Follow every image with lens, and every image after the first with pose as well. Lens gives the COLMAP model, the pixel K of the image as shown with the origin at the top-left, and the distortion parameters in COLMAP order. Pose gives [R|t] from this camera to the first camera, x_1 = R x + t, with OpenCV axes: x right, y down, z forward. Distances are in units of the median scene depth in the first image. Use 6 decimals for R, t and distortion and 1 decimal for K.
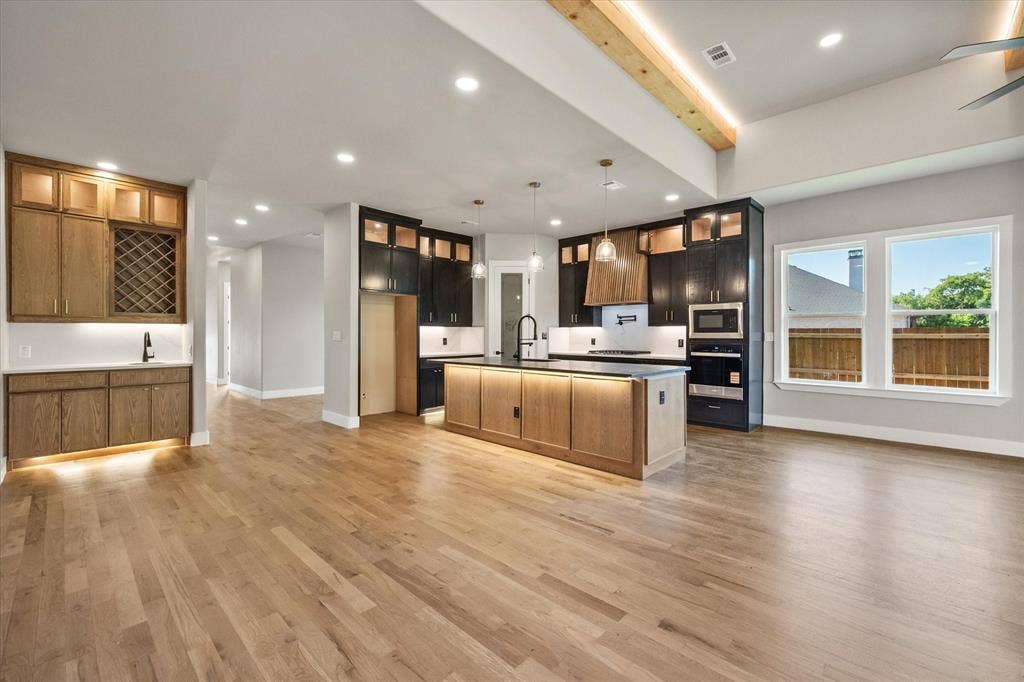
lens RADIAL K [[427.7, 0, 516.8], [0, 427.7, 335.7], [0, 0, 1]] dist [-0.001939, 0.000448]
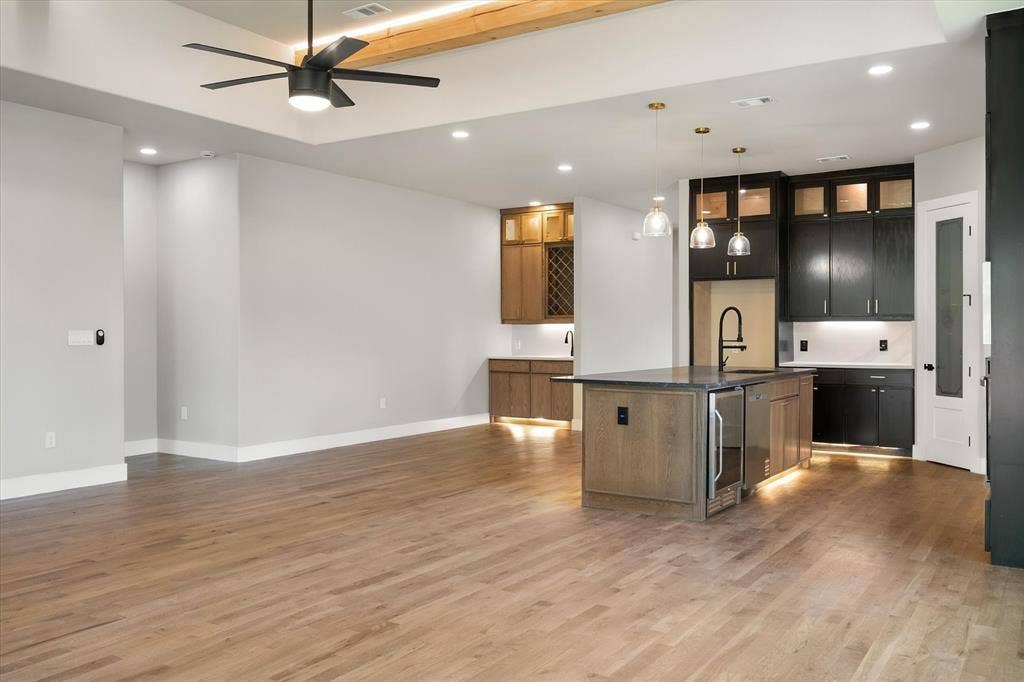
lens RADIAL K [[860.1, 0, 516.6], [0, 860.1, 336.0], [0, 0, 1]] dist [-0.000452, -0.012010]
pose [[0.182826, 0.005310, -0.983131, 1.209120], [-0.003627, 0.999982, 0.004727, -0.004322], [0.983139, 0.002702, 0.182842, 0.349510]]
